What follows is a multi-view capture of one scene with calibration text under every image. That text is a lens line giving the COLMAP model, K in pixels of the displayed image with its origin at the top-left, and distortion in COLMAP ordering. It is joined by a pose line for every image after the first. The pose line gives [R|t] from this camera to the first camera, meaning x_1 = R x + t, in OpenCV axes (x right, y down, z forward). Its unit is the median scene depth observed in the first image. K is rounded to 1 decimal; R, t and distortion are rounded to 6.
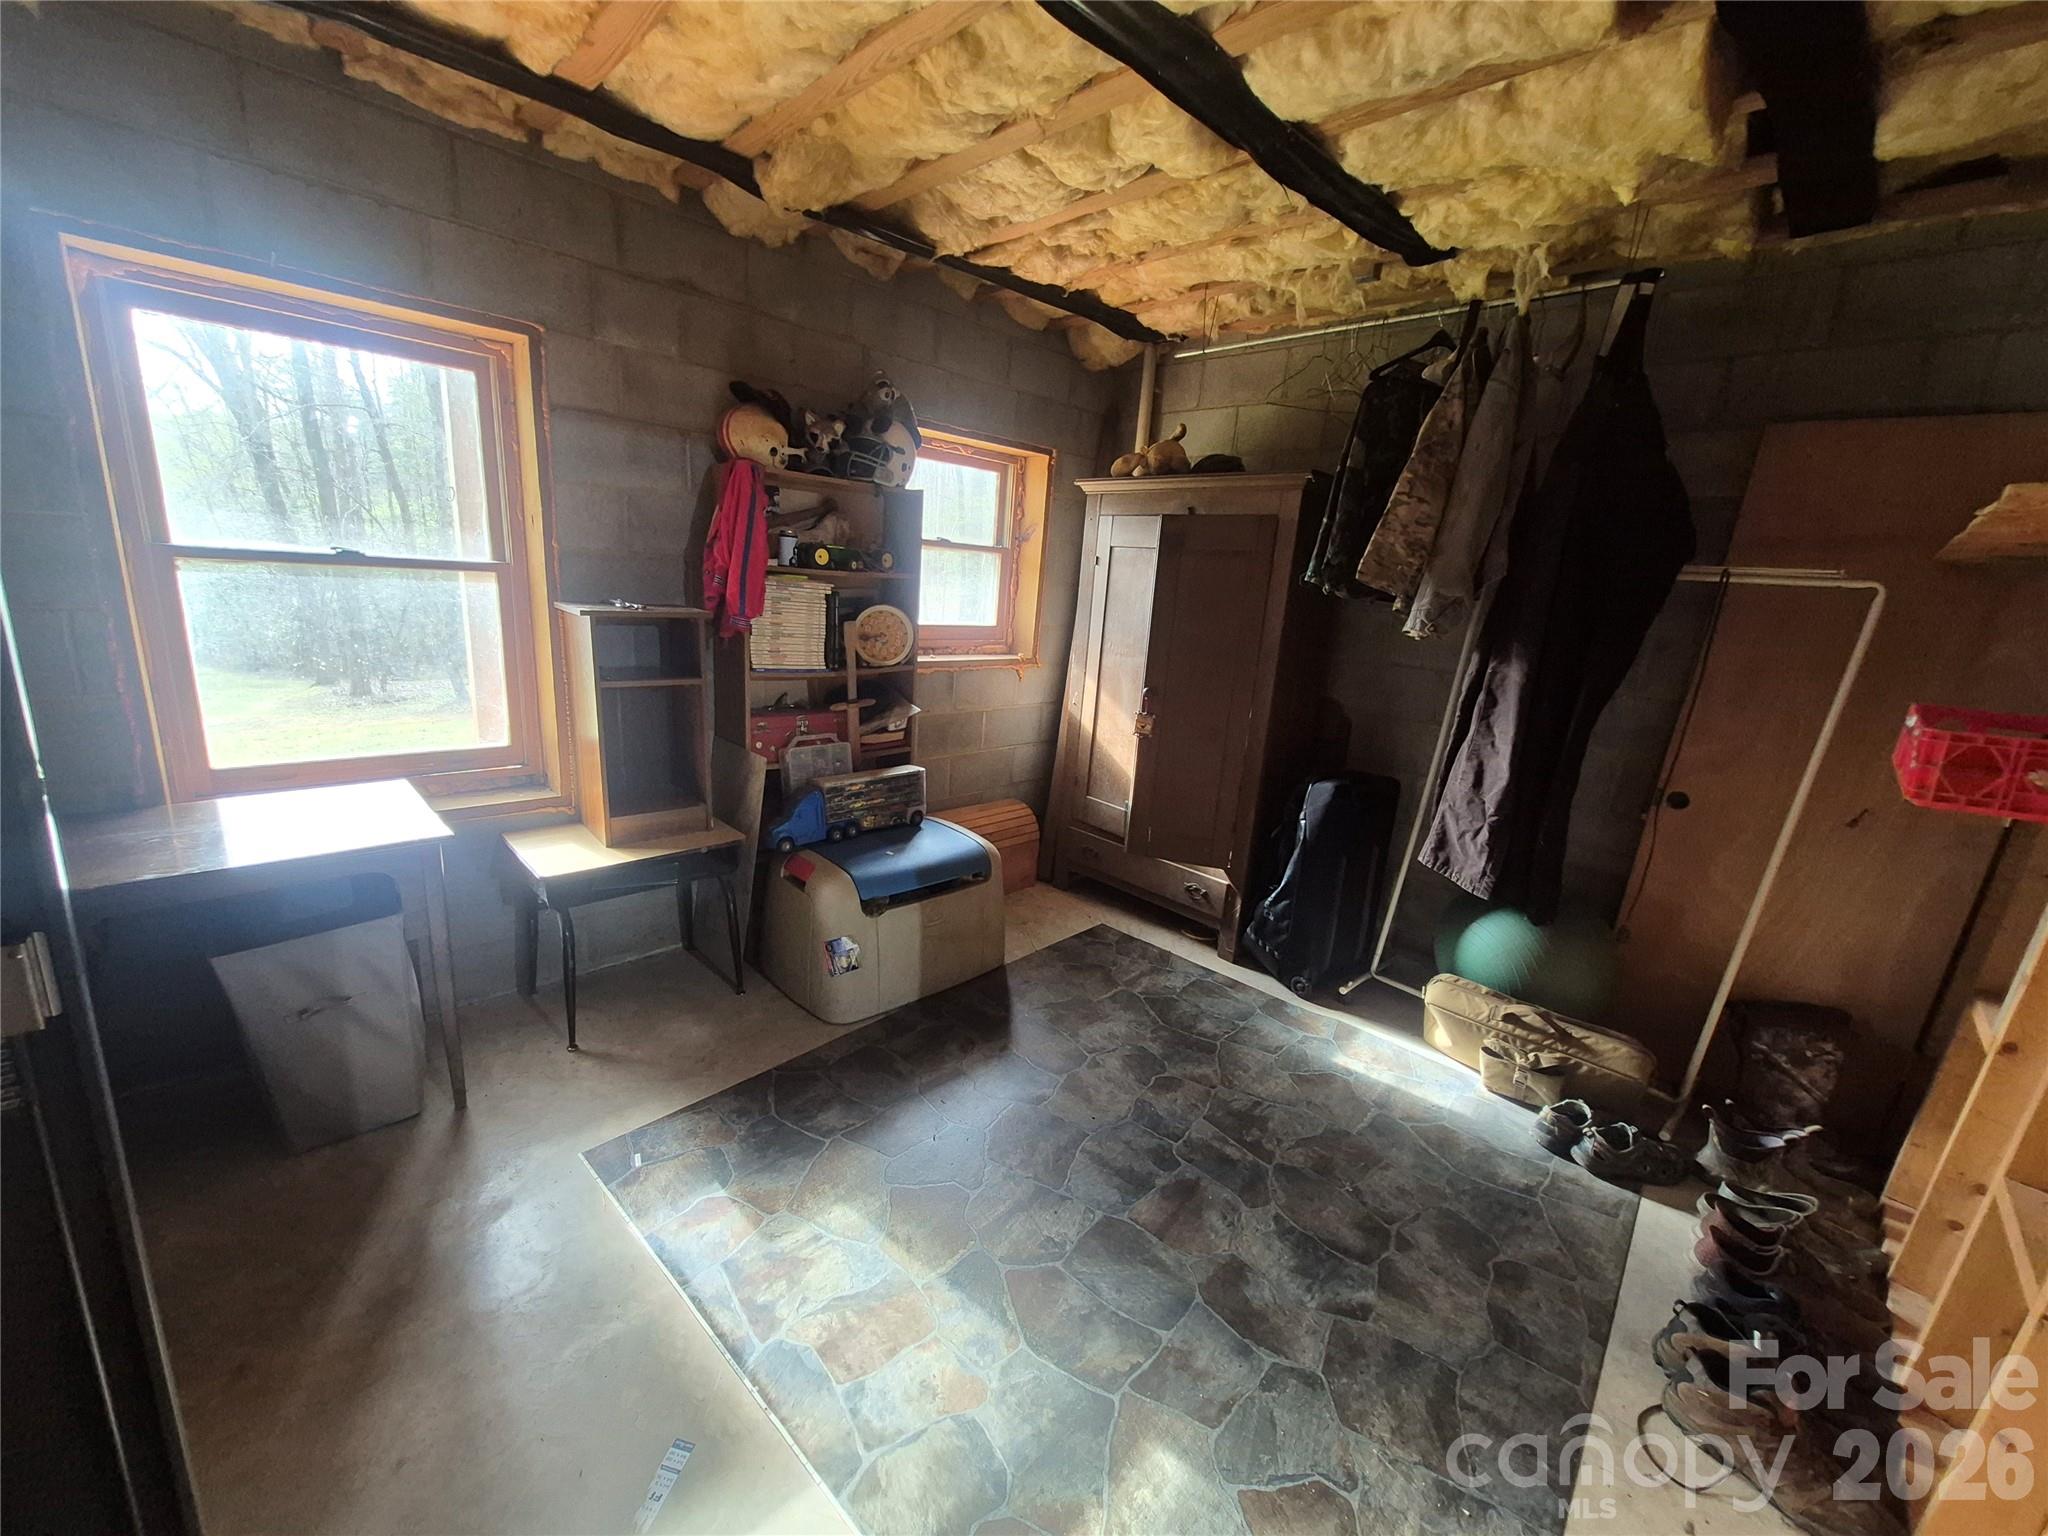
lens RADIAL K [[803.8, 0, 1023.9], [0, 803.8, 770.9], [0, 0, 1]] dist [0.005487, -0.001604]
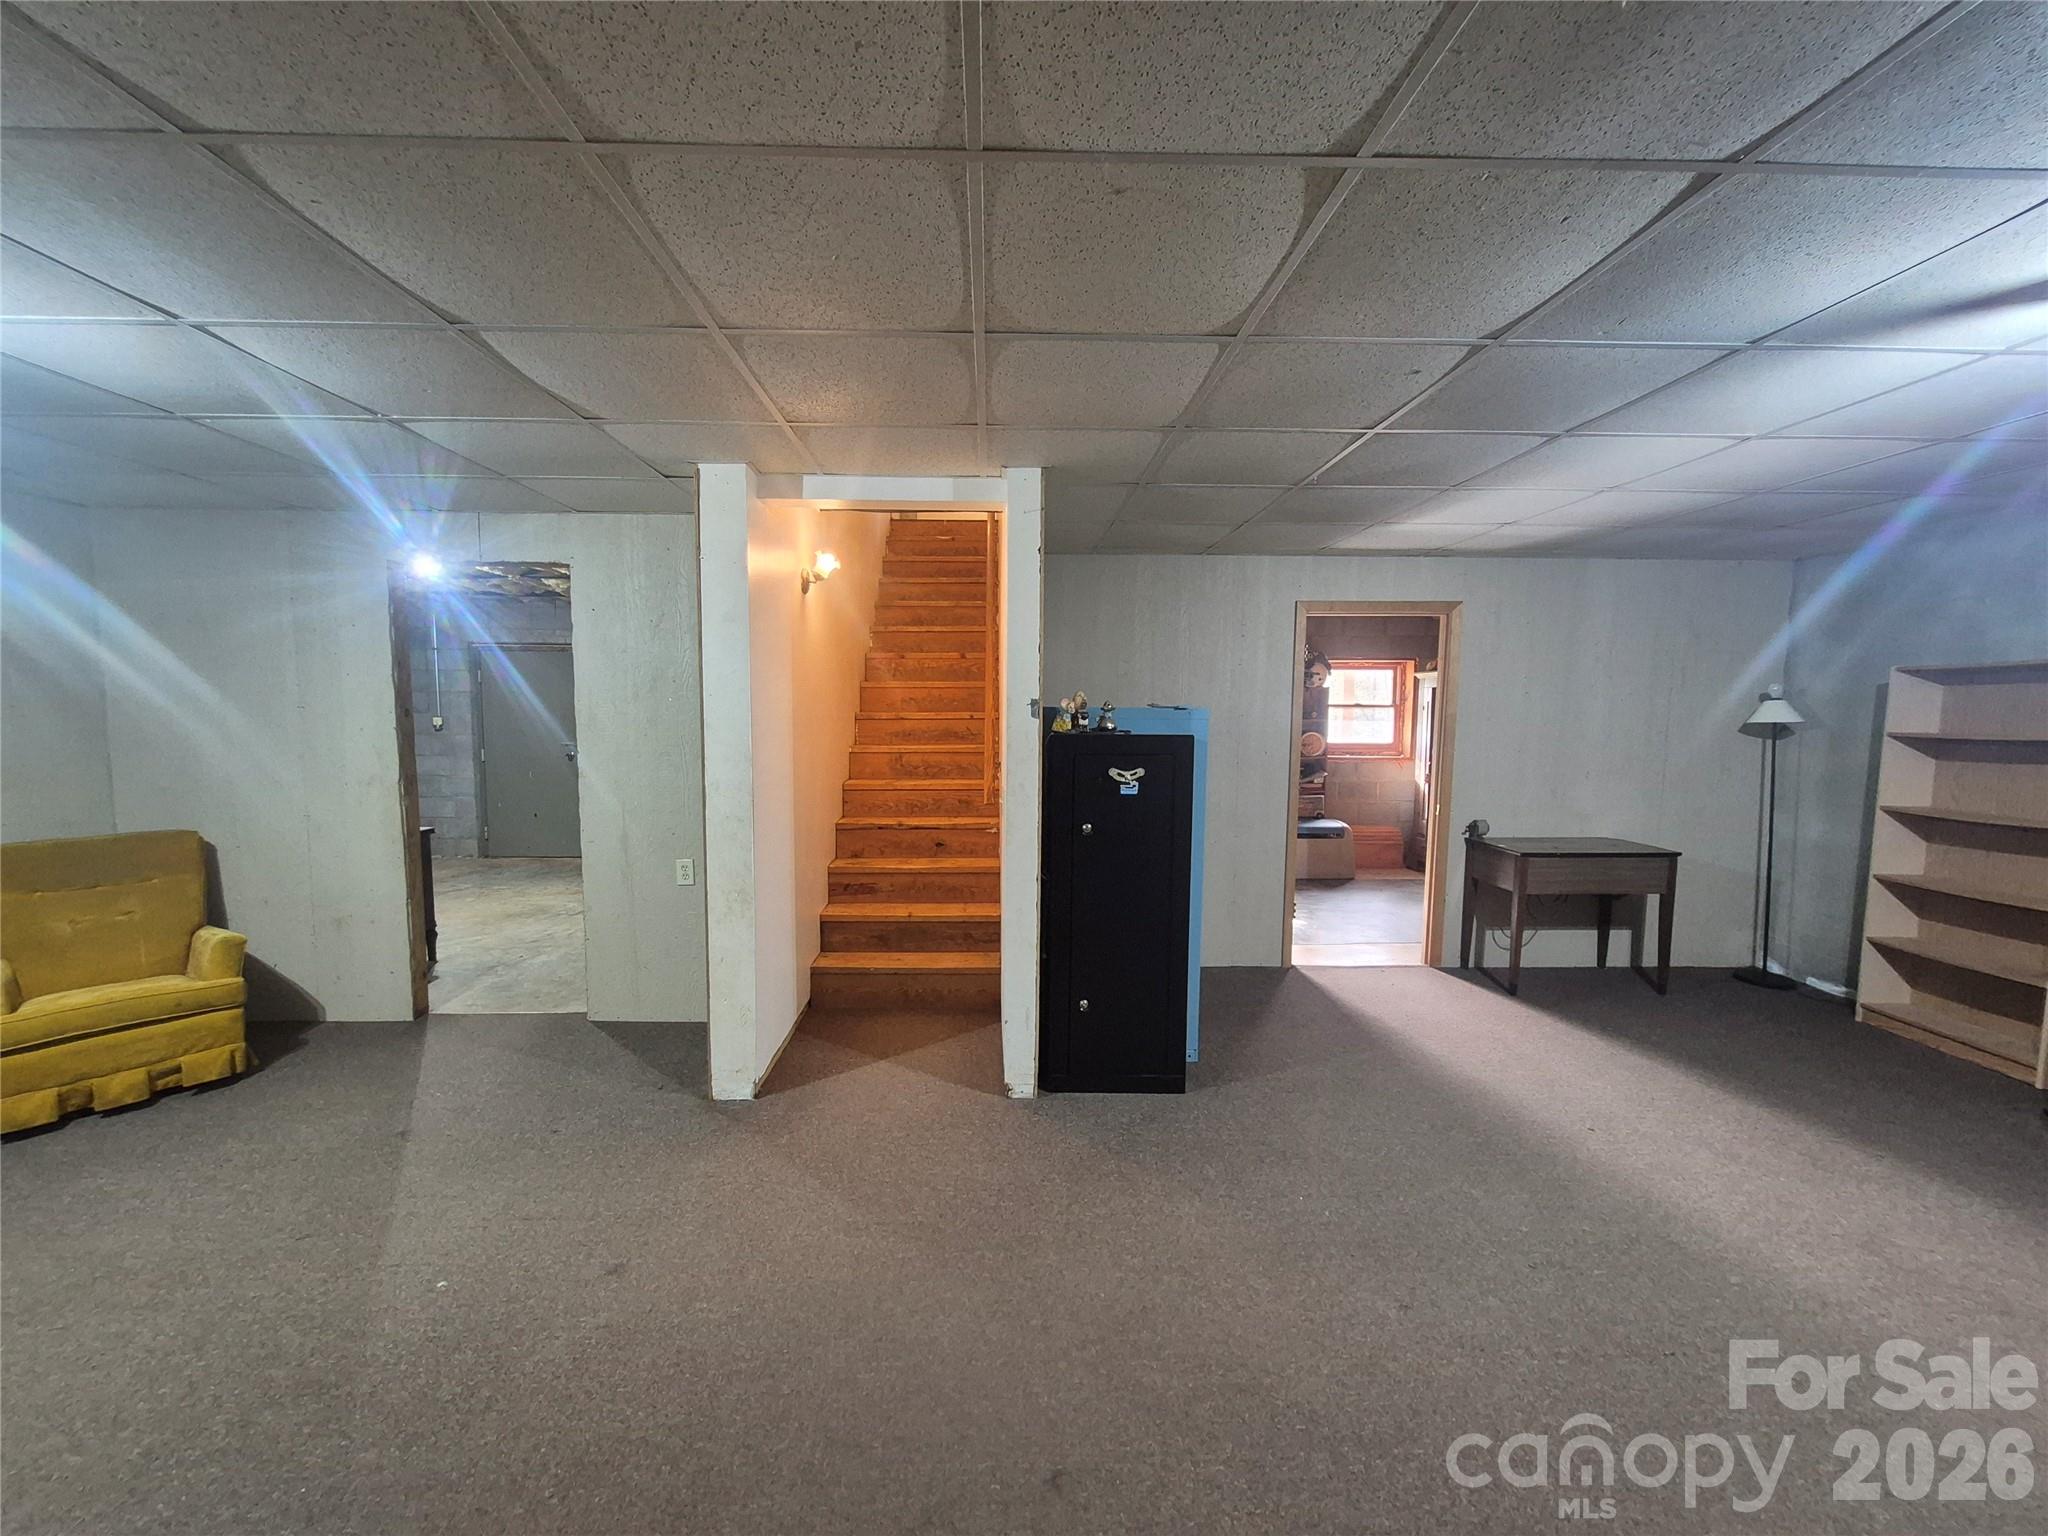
lens RADIAL K [[803.8, 0, 1017.9], [0, 803.8, 766.7], [0, 0, 1]] dist [0.005487, -0.001604]
pose [[0.735662, -0.030449, -0.676664, 0.679366], [-0.114684, 0.978967, -0.168736, 0.345496], [0.667570, 0.201736, 0.716696, -1.119518]]
